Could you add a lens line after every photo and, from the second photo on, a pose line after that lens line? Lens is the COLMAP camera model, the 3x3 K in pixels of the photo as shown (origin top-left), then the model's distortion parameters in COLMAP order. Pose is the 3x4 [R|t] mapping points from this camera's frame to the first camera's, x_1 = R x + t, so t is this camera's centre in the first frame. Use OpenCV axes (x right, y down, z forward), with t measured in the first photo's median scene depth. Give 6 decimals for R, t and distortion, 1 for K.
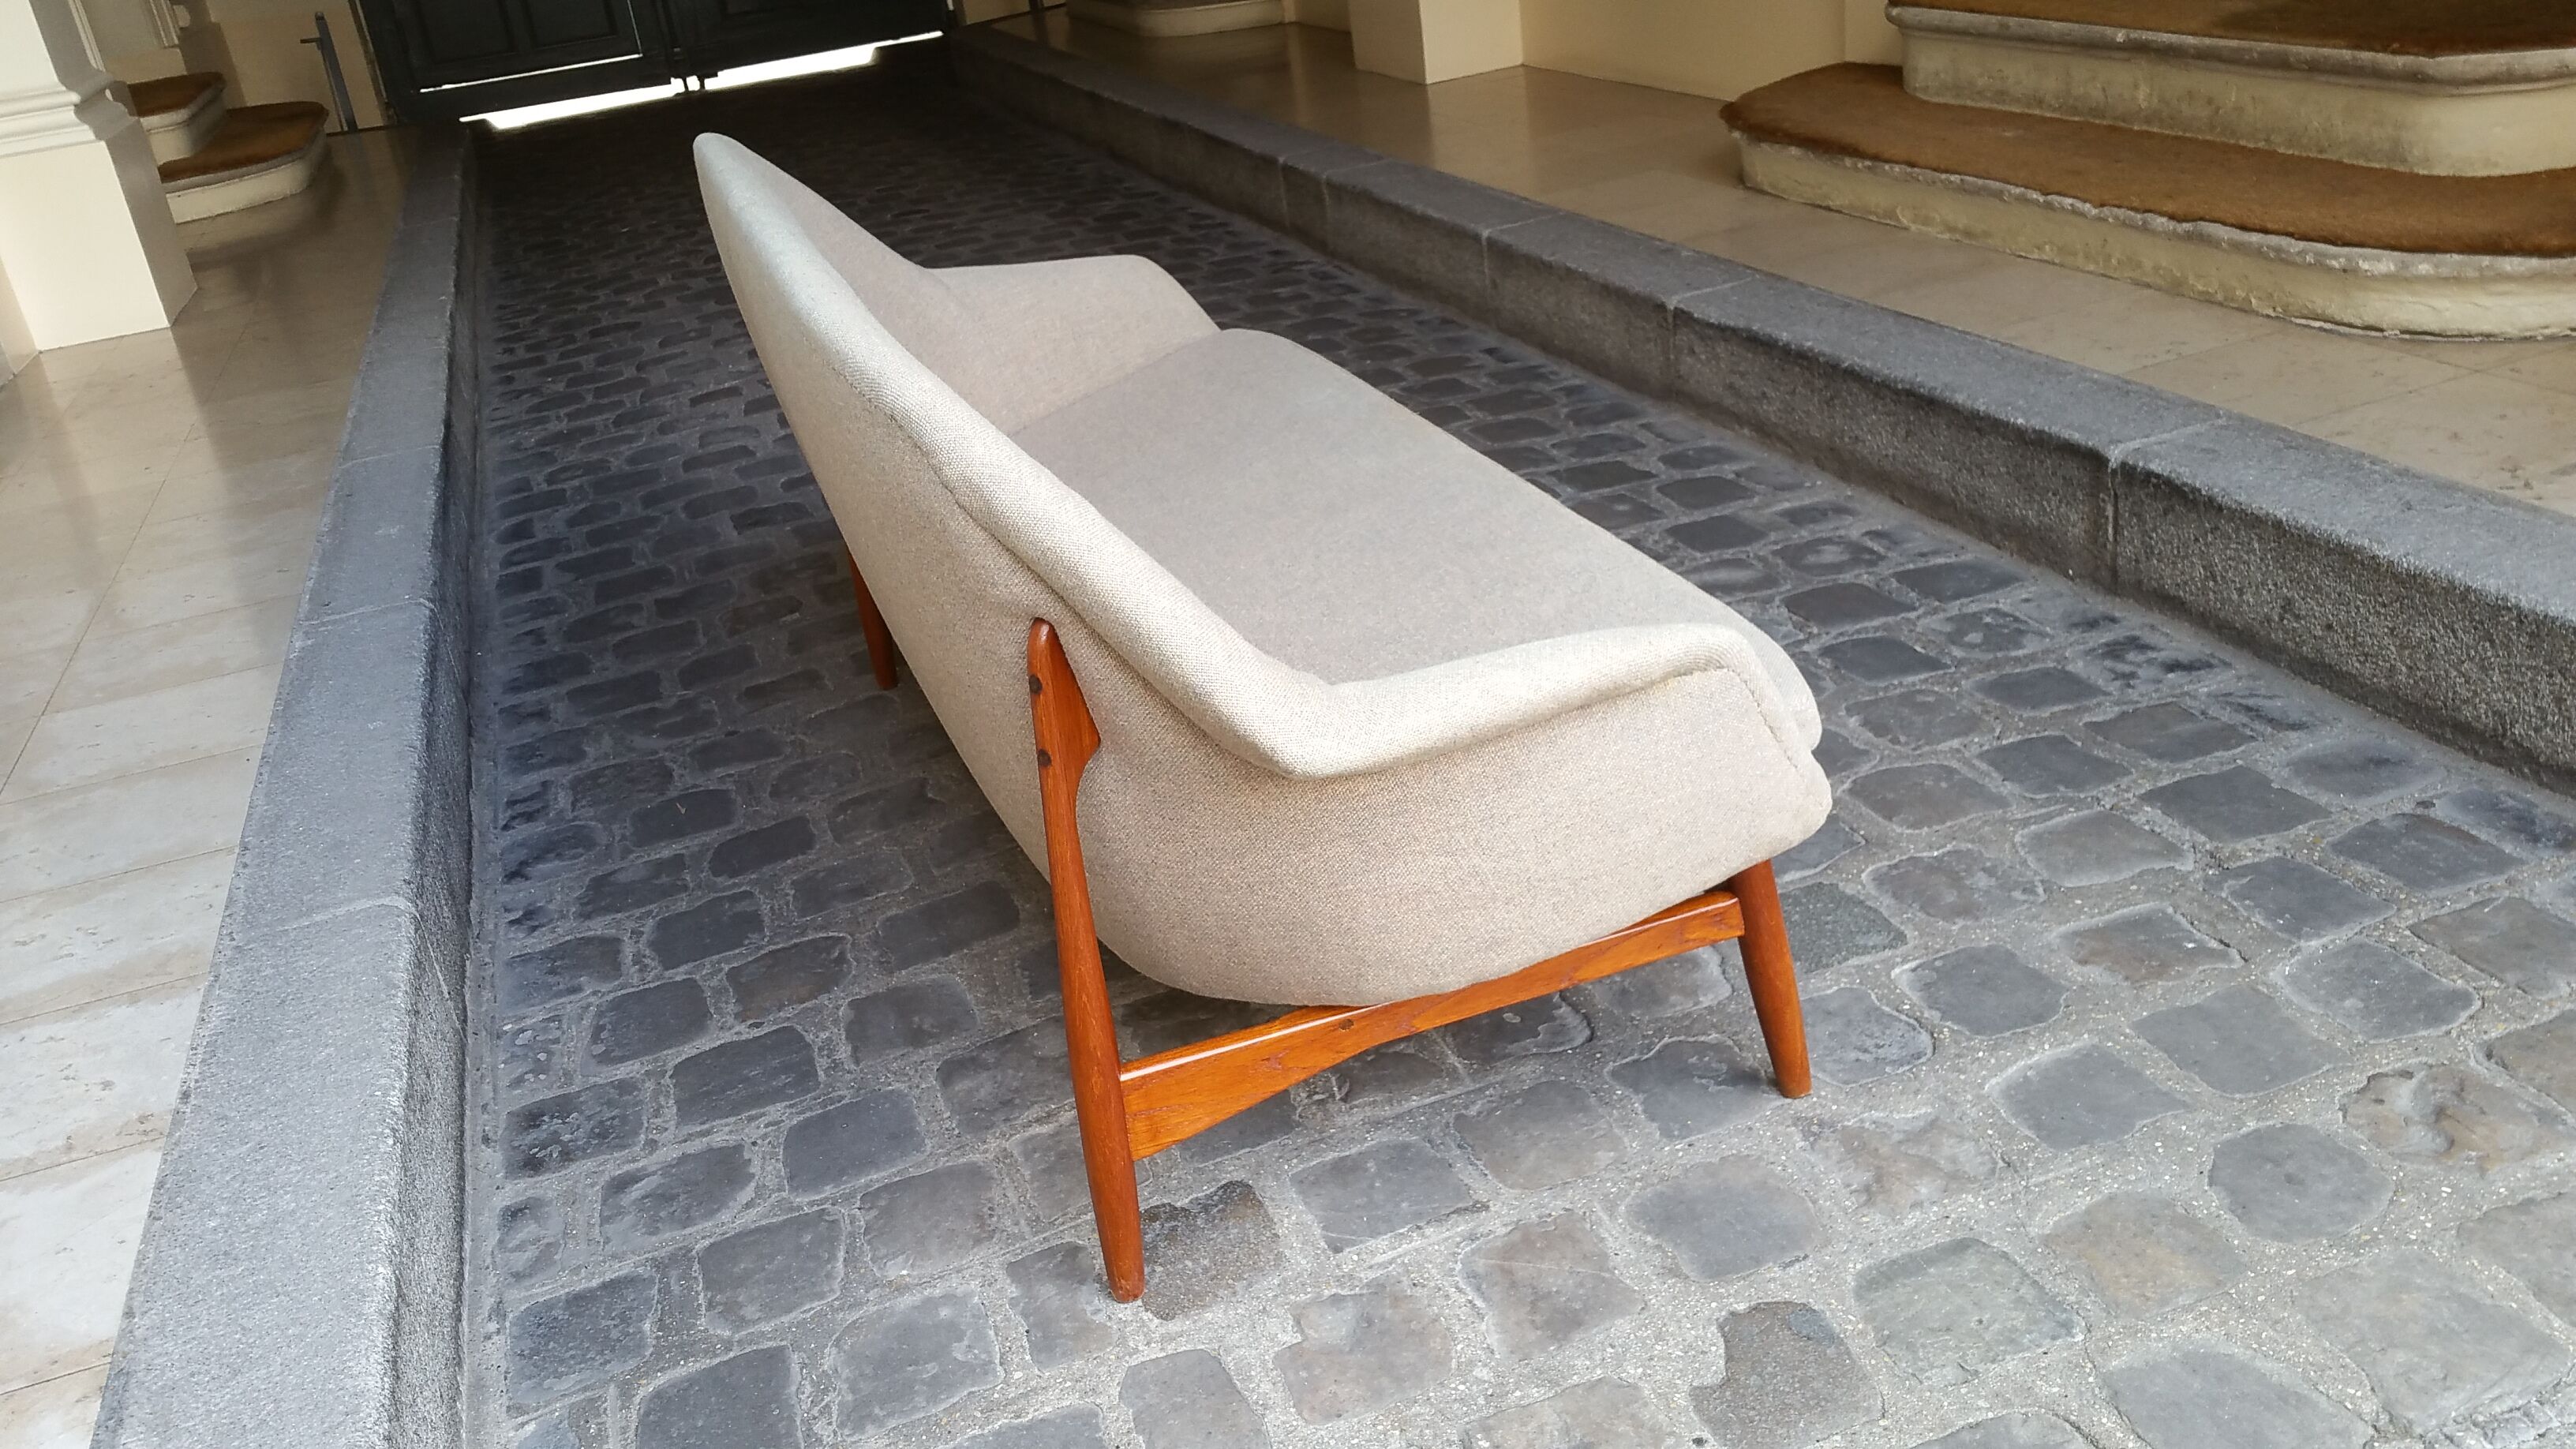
lens RADIAL K [[2093.0, 0, 1281.7], [0, 2093.0, 725.6], [0, 0, 1]] dist [0.181135, -0.415119]
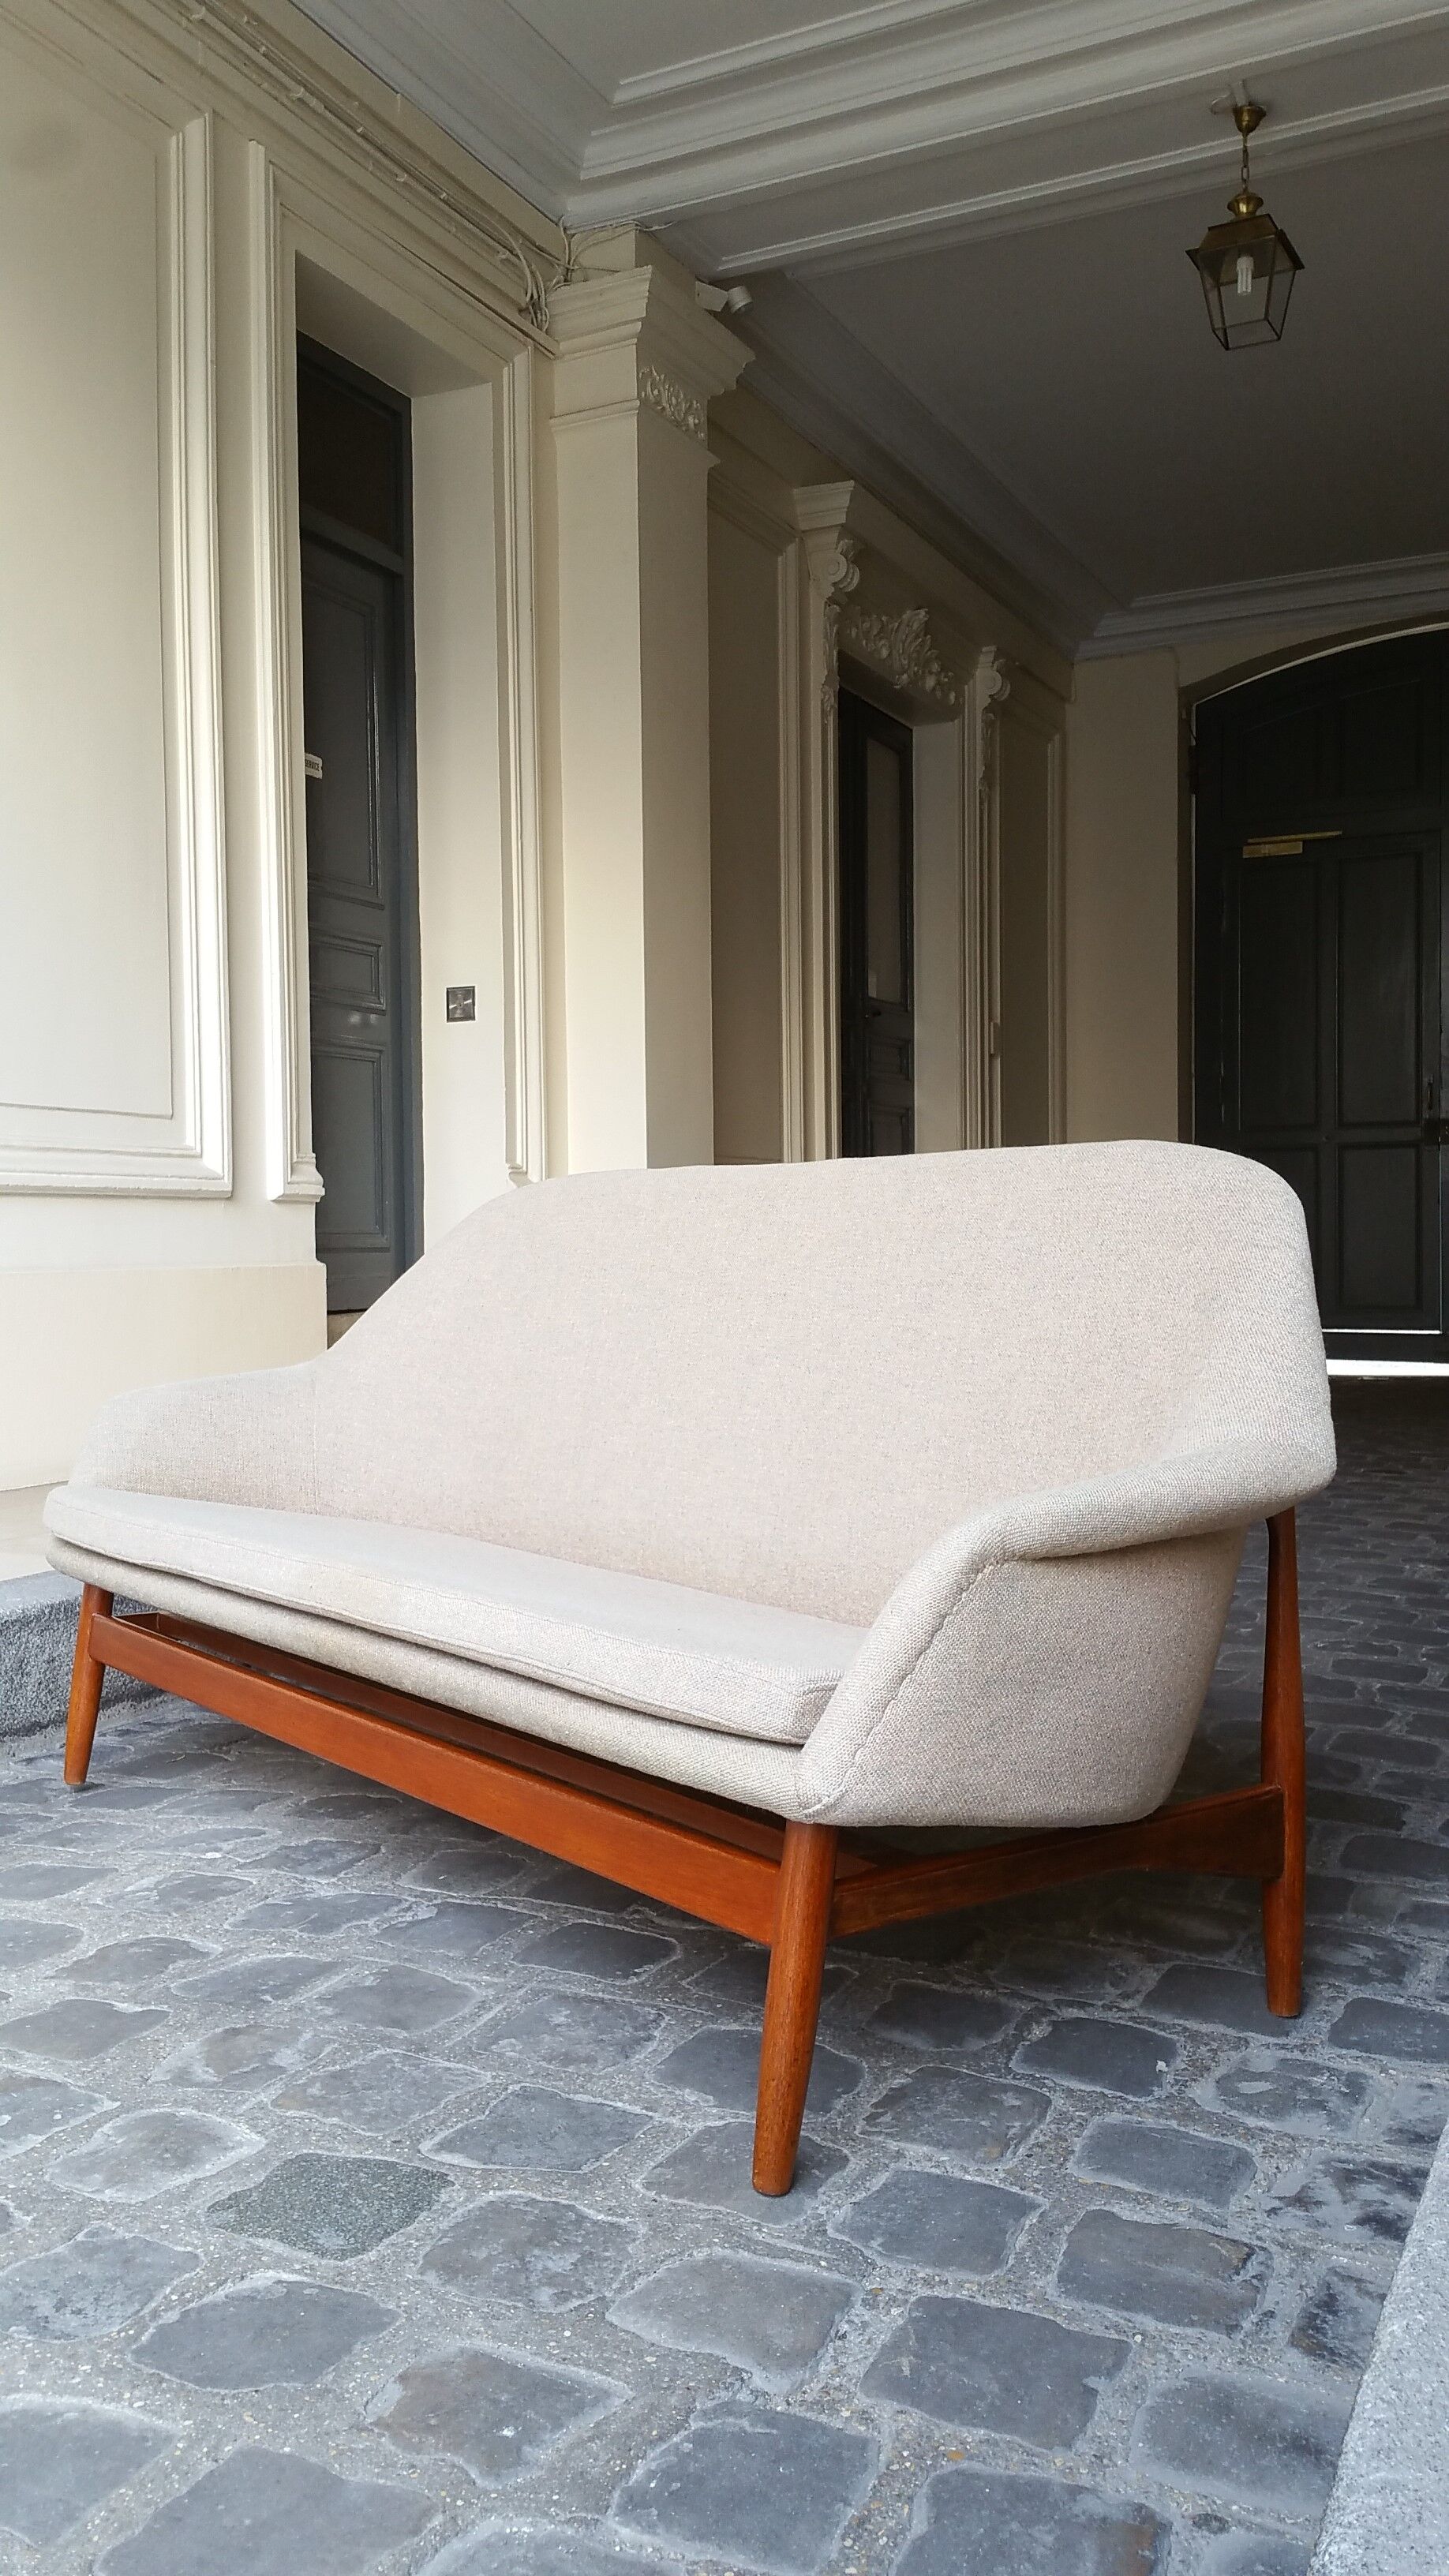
lens RADIAL K [[2089.3, 0, 701.1], [0, 2089.3, 1274.0], [0, 0, 1]] dist [0.118931, -0.277354]
pose [[0.693919, 0.136296, -0.707036, 0.771419], [-0.370048, 0.909834, -0.187793, -0.101771], [0.617690, 0.391950, 0.681788, 0.423555]]
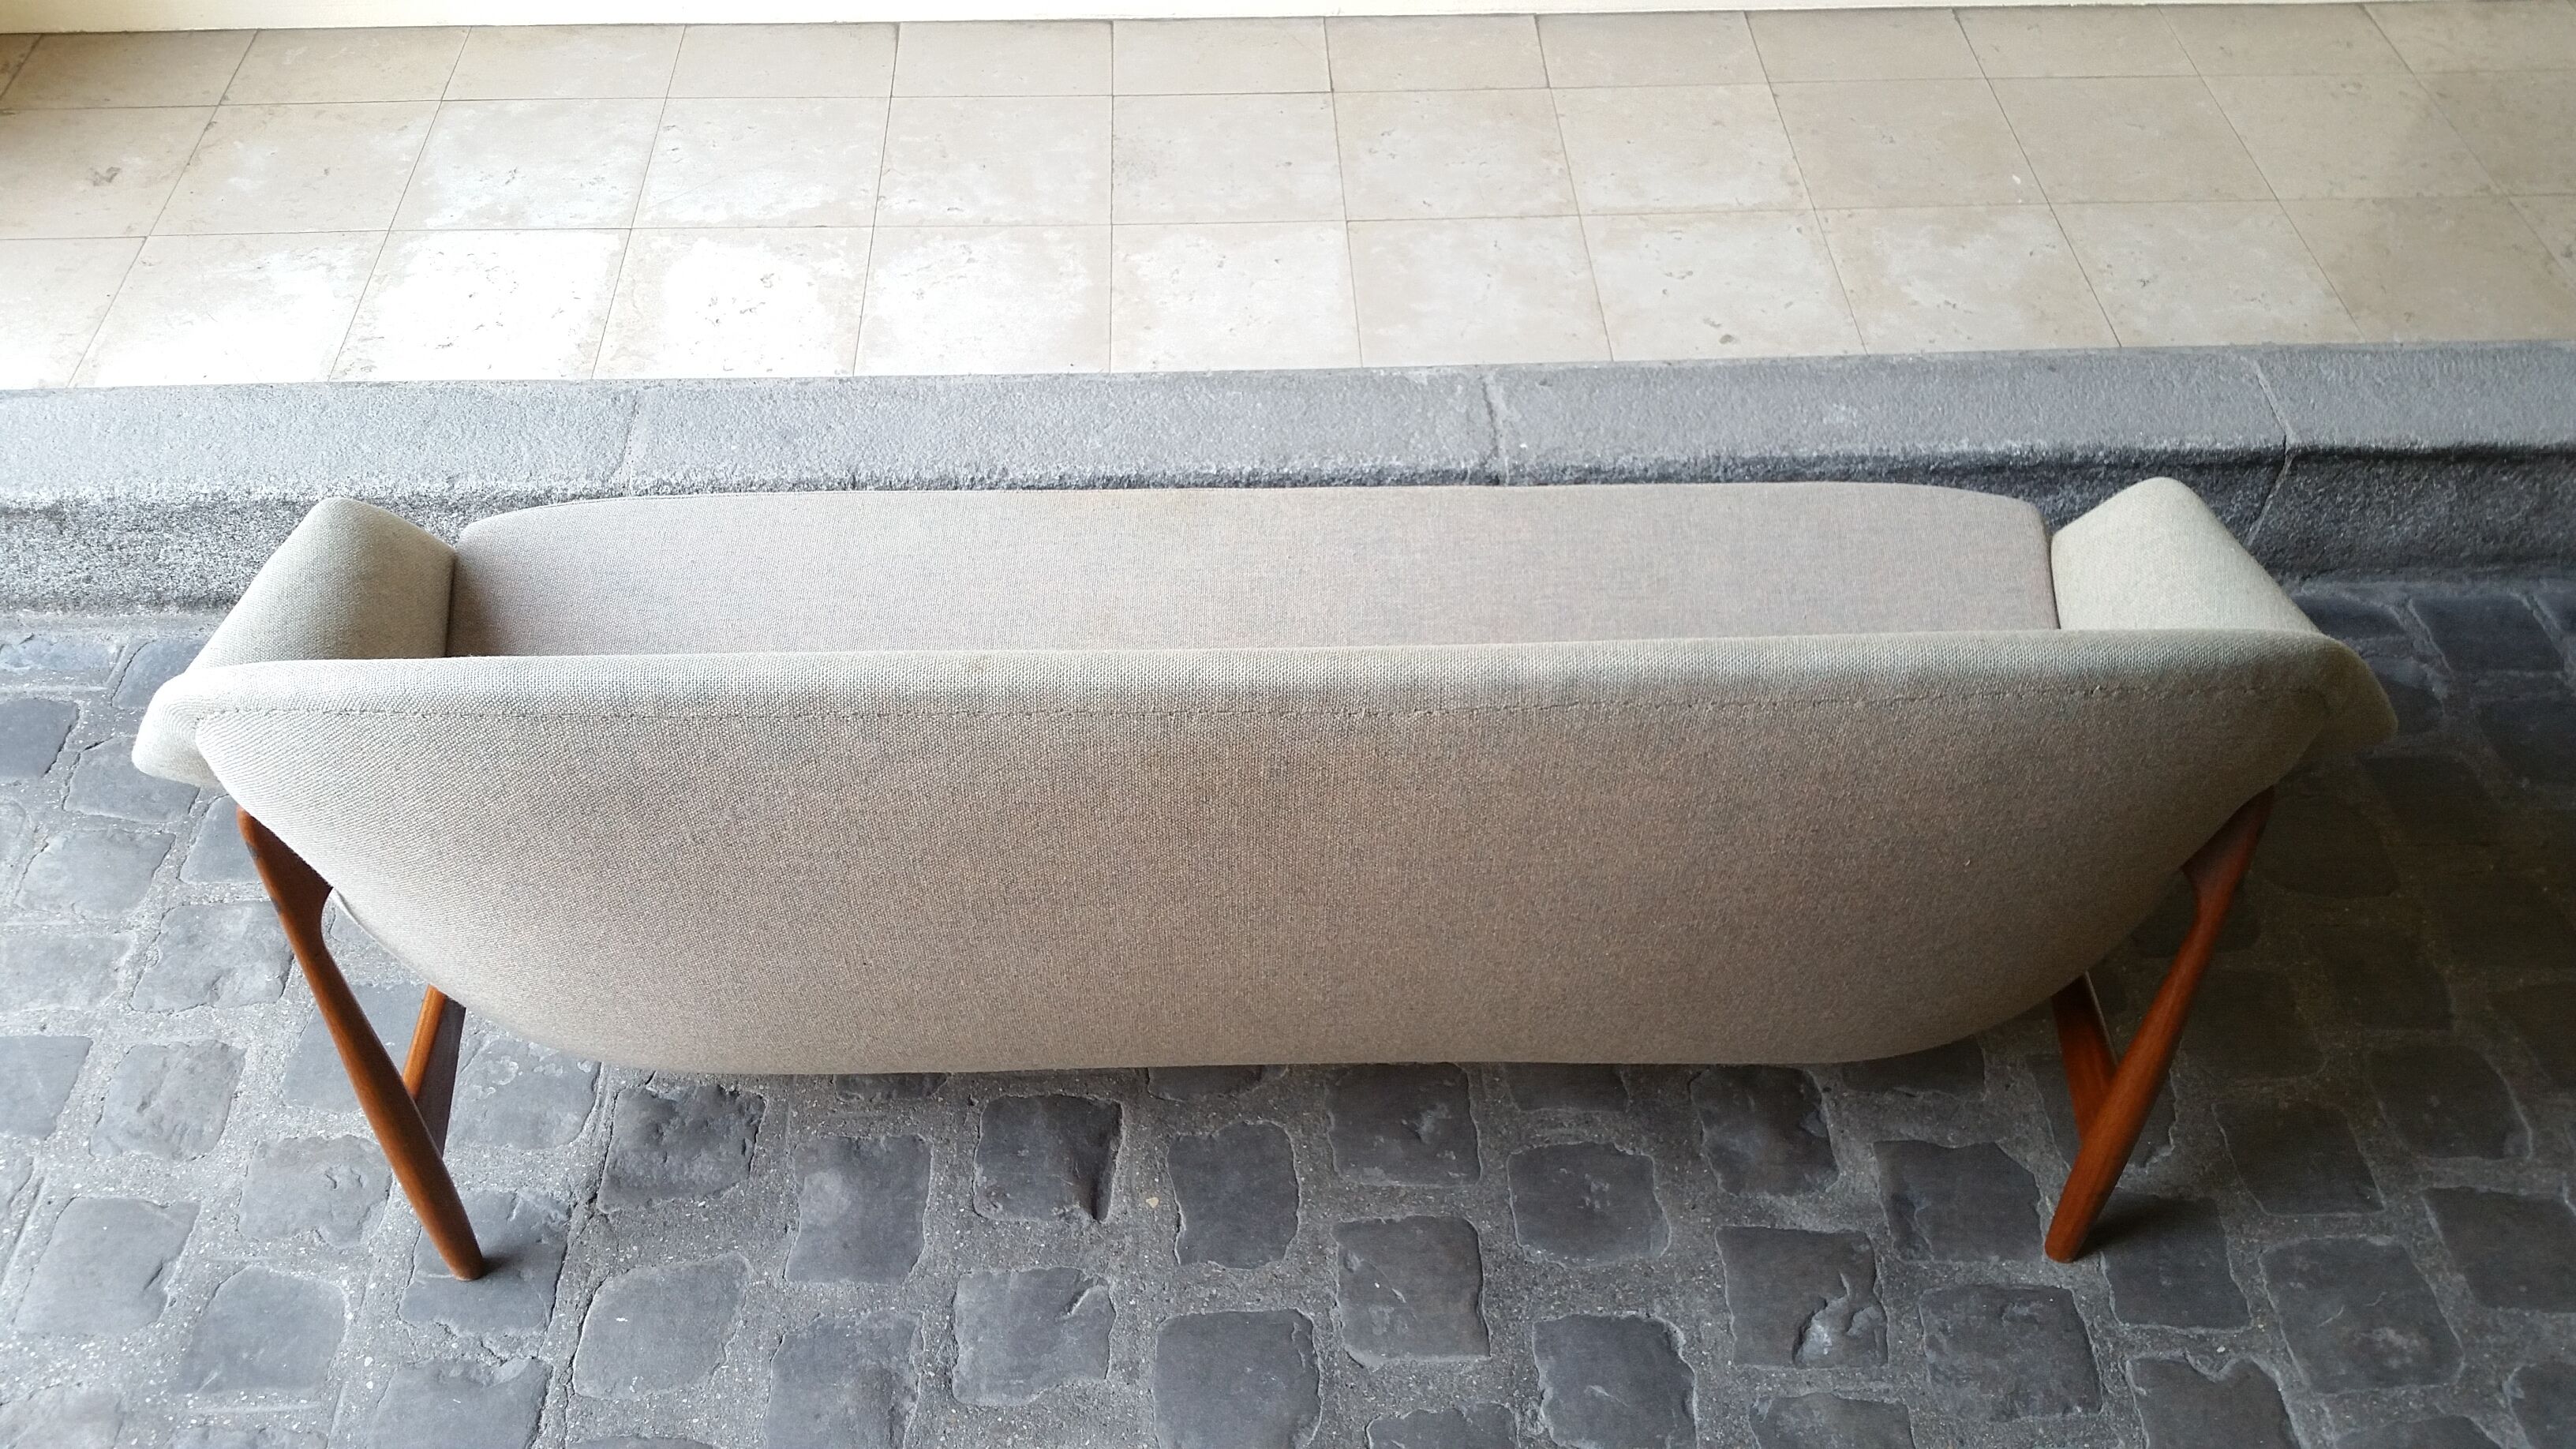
lens RADIAL K [[2103.7, 0, 1242.6], [0, 2103.7, 744.6], [0, 0, 1]] dist [0.135638, -0.295757]
pose [[-0.298085, 0.784023, -0.544475, 0.207796], [-0.359367, 0.436261, 0.824943, -0.879990], [0.884308, 0.441570, 0.151710, 1.151491]]
